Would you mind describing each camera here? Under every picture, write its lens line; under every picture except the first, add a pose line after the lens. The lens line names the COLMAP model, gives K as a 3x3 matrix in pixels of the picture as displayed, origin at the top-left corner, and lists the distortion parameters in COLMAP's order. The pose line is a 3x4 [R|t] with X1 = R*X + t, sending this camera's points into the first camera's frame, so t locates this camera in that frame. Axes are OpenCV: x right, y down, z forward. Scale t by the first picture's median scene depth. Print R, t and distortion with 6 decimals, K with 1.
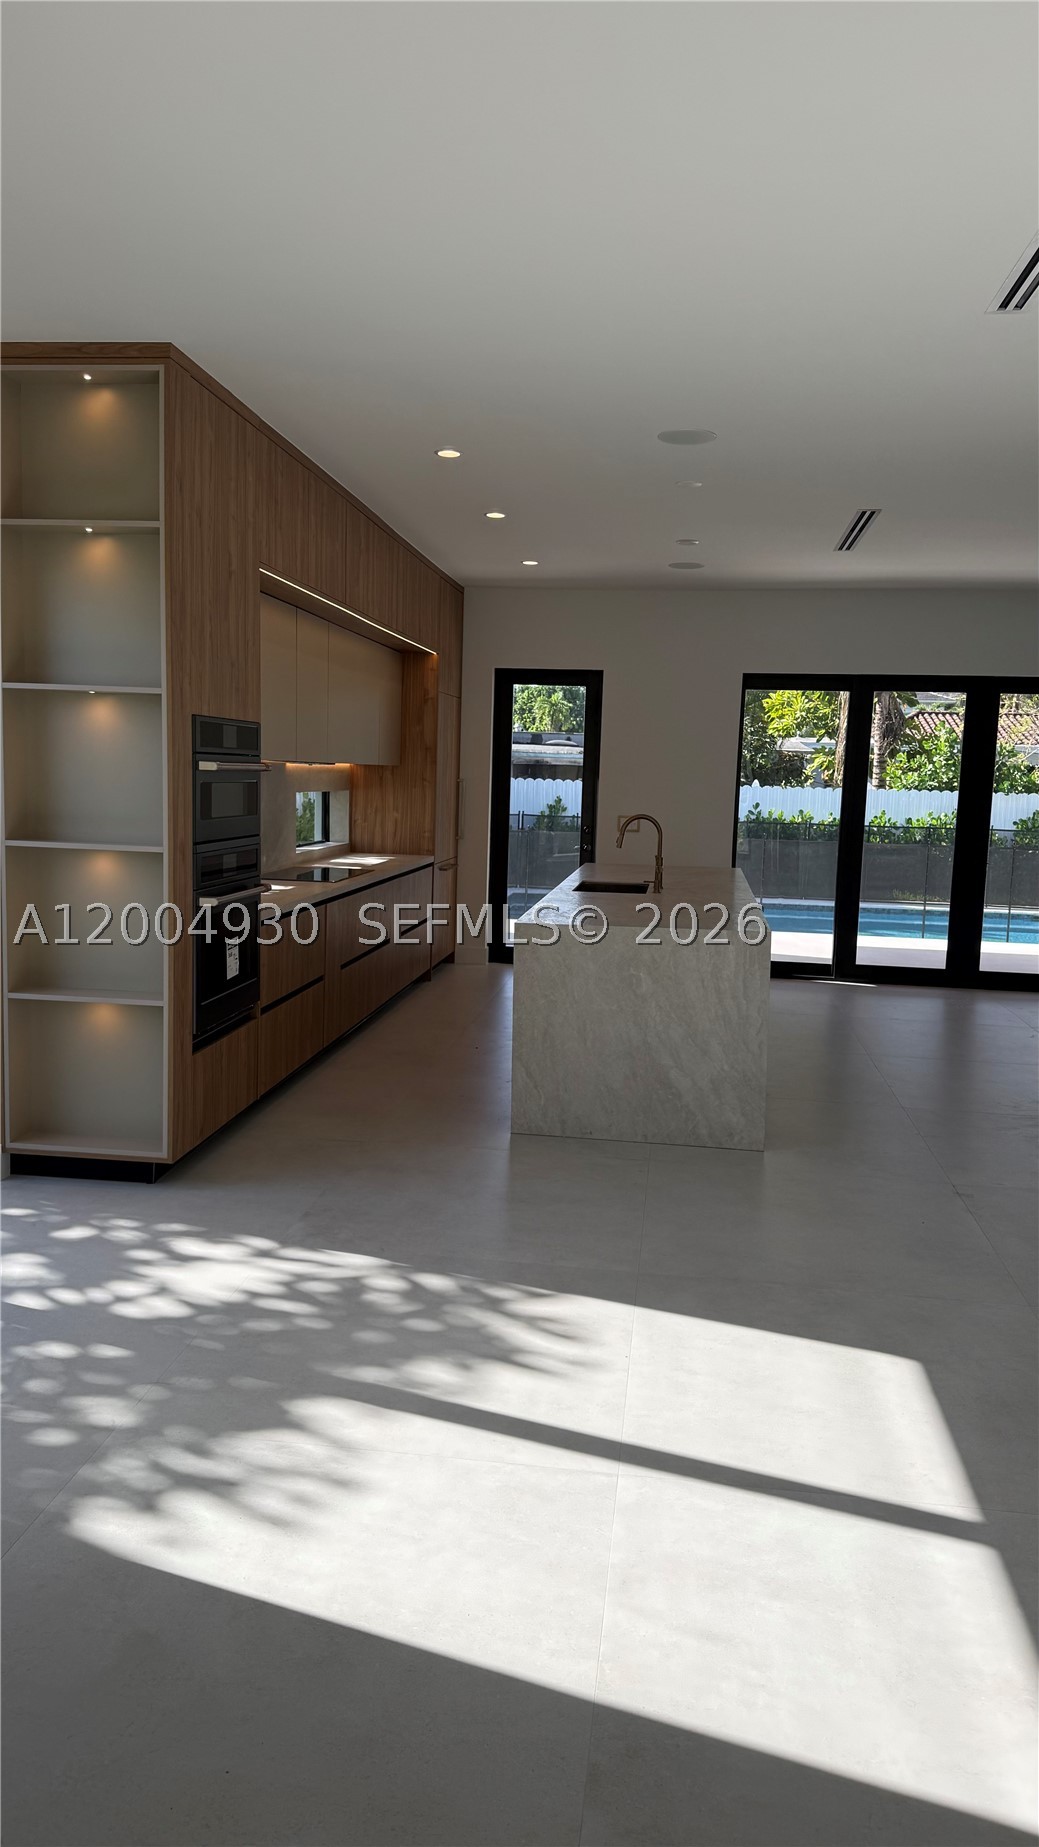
lens RADIAL K [[1300.6, 0, 517.6], [0, 1300.6, 968.9], [0, 0, 1]] dist [0.088806, -0.133526]
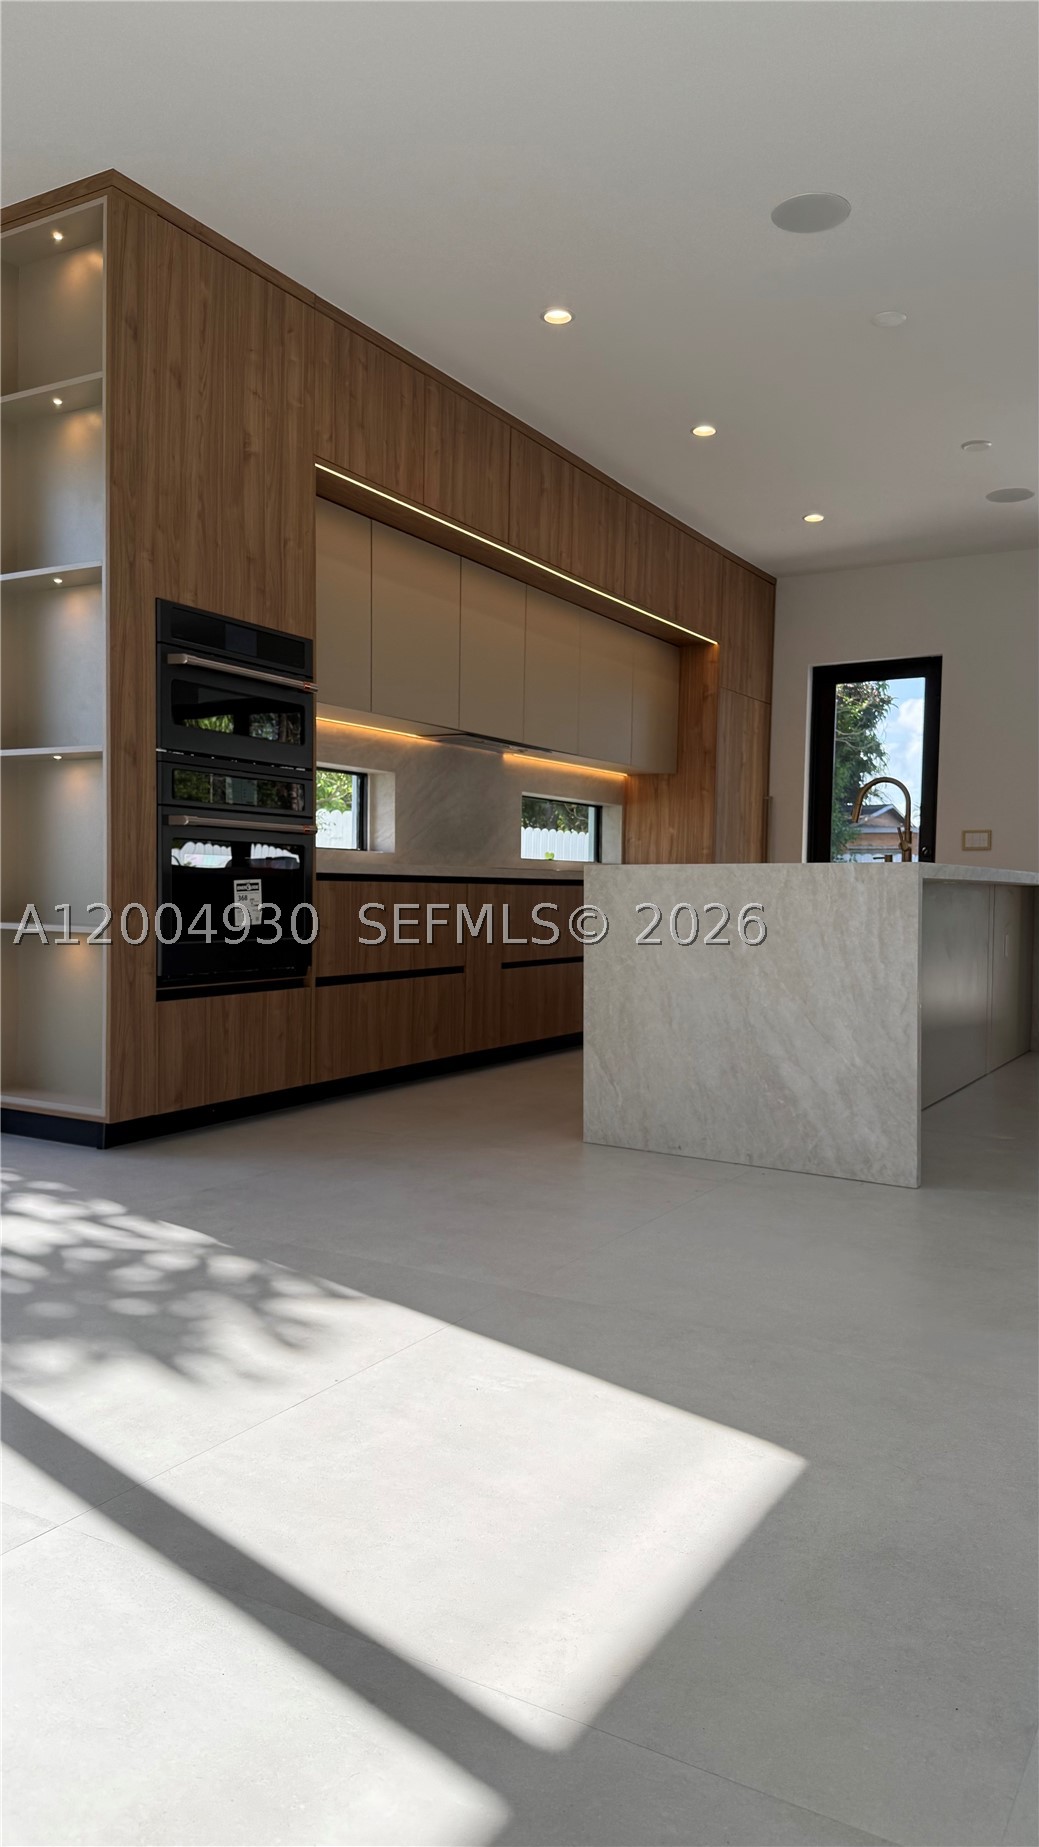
lens RADIAL K [[1300.6, 0, 517.6], [0, 1300.6, 968.9], [0, 0, 1]] dist [0.088806, -0.133526]
pose [[0.916413, 0.008697, -0.400140, 0.273870], [-0.049366, 0.994586, -0.091441, 0.099850], [0.397178, 0.103551, 0.911881, 0.286573]]
